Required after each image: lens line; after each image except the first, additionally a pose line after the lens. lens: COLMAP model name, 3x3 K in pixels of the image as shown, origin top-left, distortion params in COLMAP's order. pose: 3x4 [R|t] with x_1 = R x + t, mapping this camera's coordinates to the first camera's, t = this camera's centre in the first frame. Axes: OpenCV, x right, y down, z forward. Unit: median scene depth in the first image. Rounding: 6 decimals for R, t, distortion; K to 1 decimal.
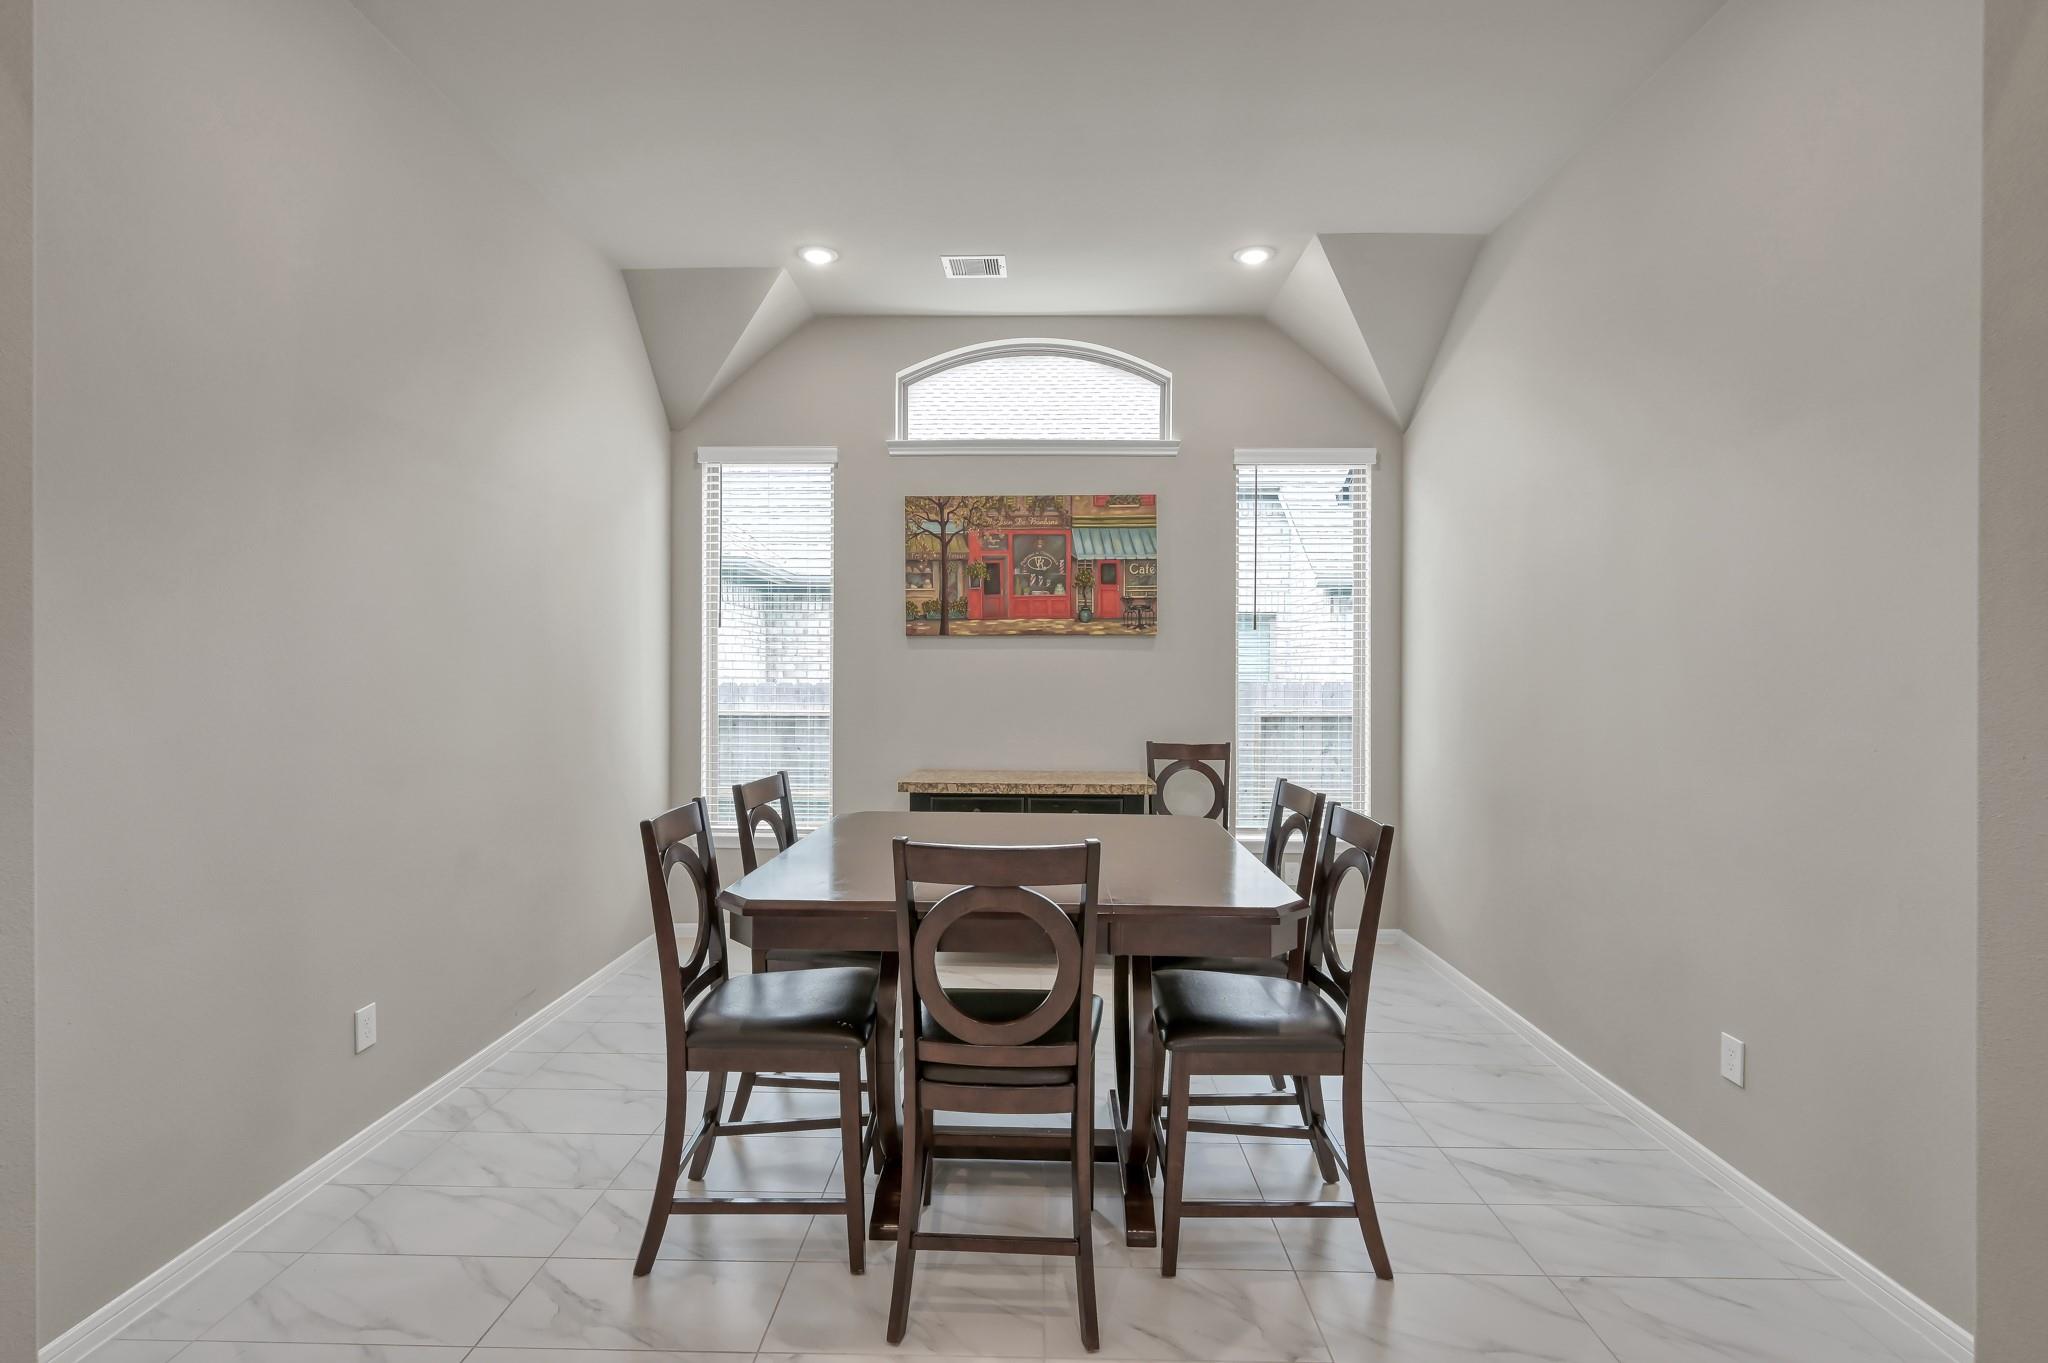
lens RADIAL K [[936.5, 0, 1022.9], [0, 936.5, 675.9], [0, 0, 1]] dist [-0.001623, -0.000060]
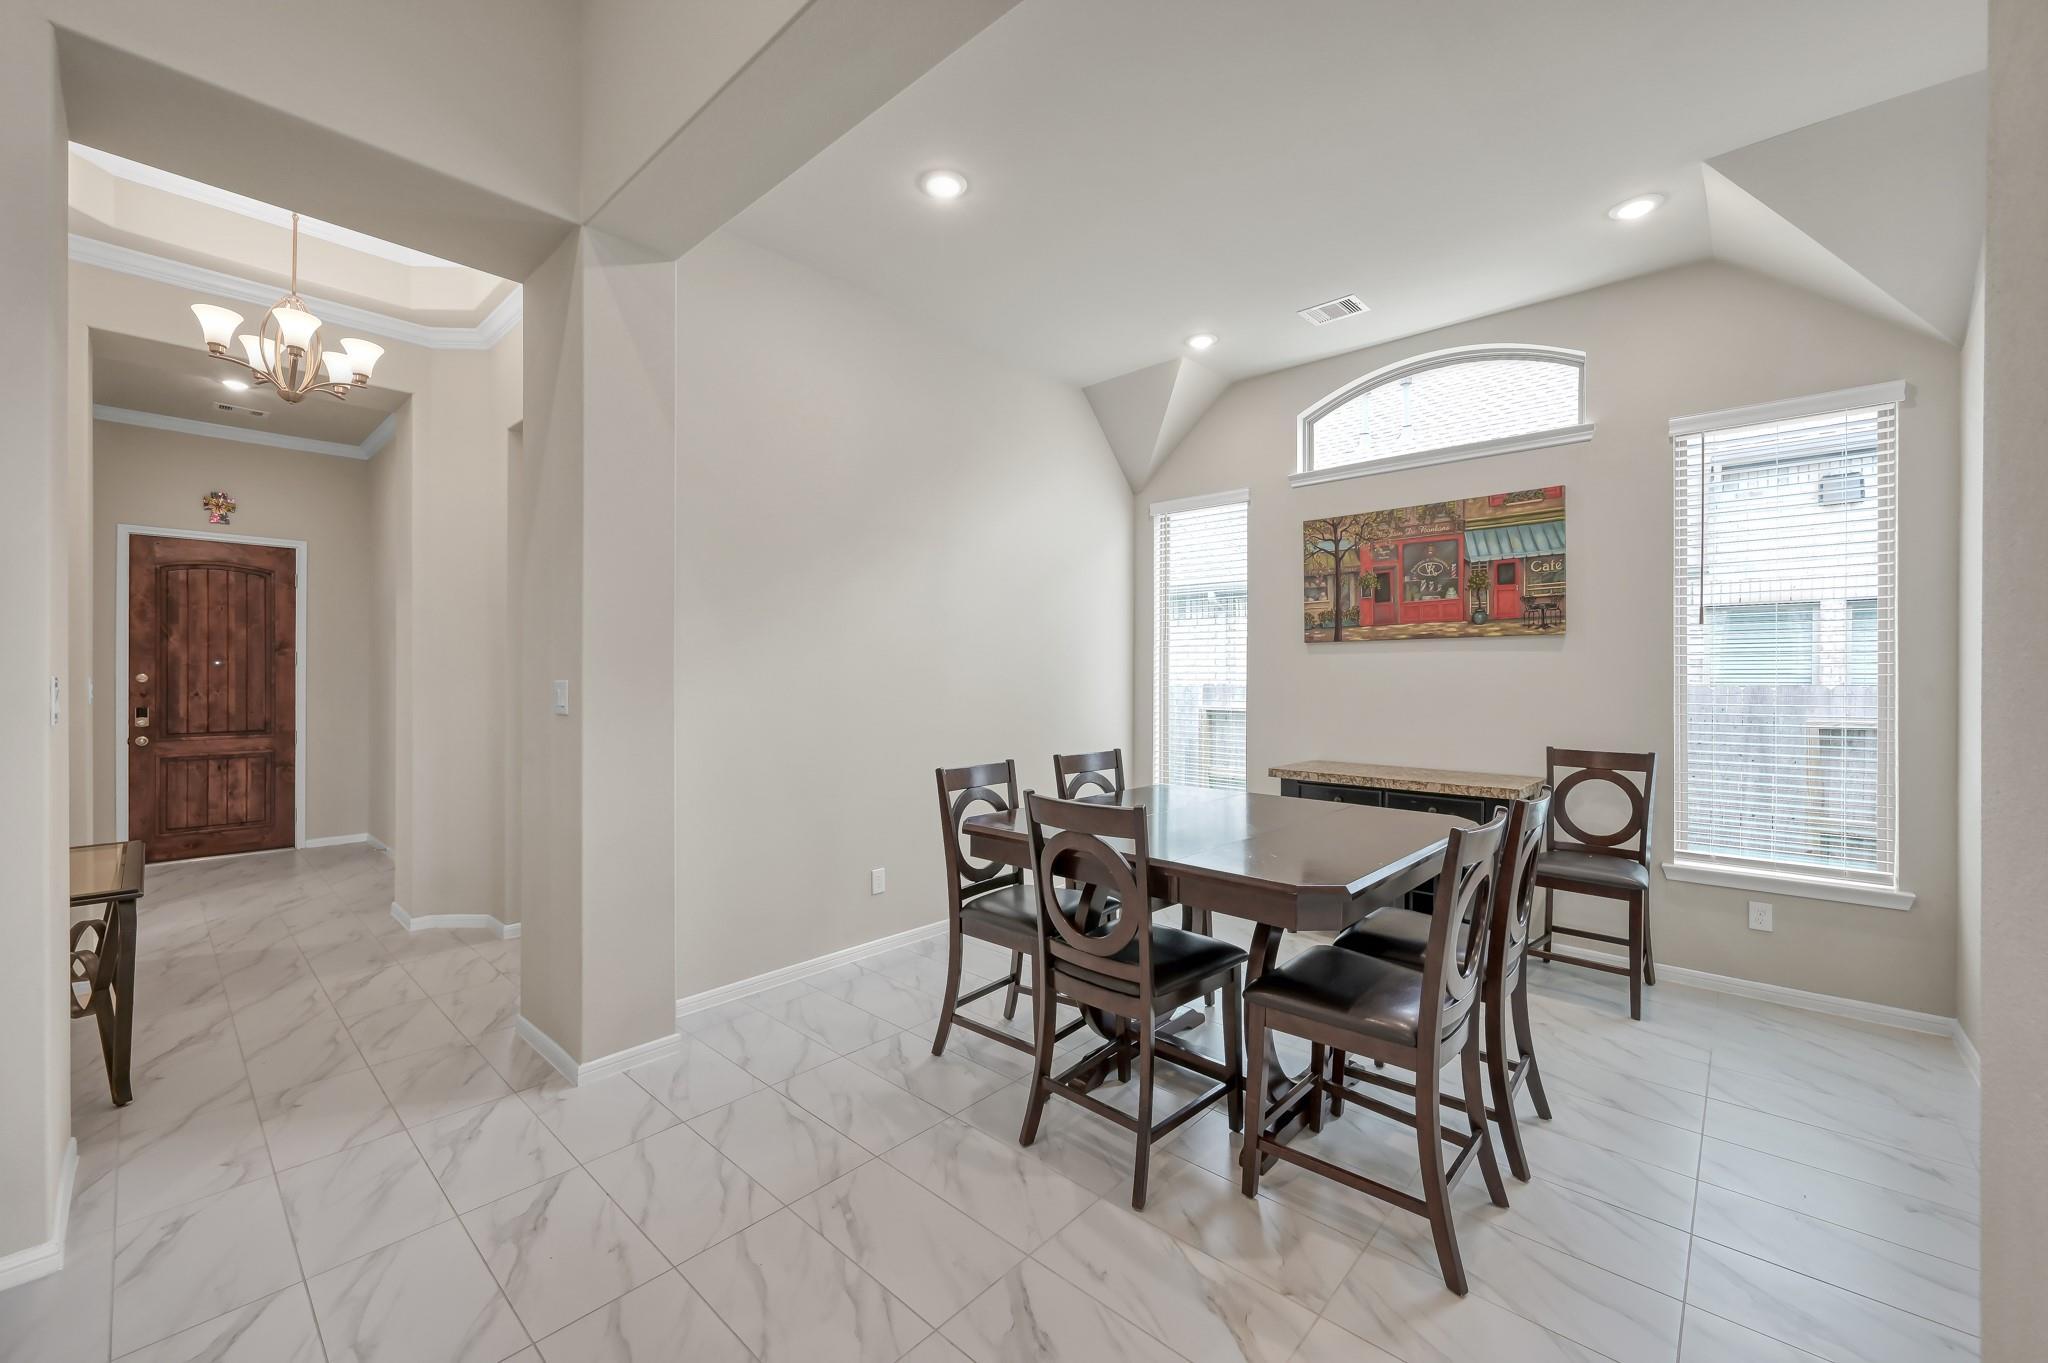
lens RADIAL K [[805.8, 0, 1019.4], [0, 805.8, 677.1], [0, 0, 1]] dist [-0.001557, -0.000103]
pose [[0.750647, -0.001926, -0.660701, 0.265529], [-0.000036, 0.999996, -0.002956, 0.001864], [0.660703, 0.002243, 0.750644, 0.029771]]
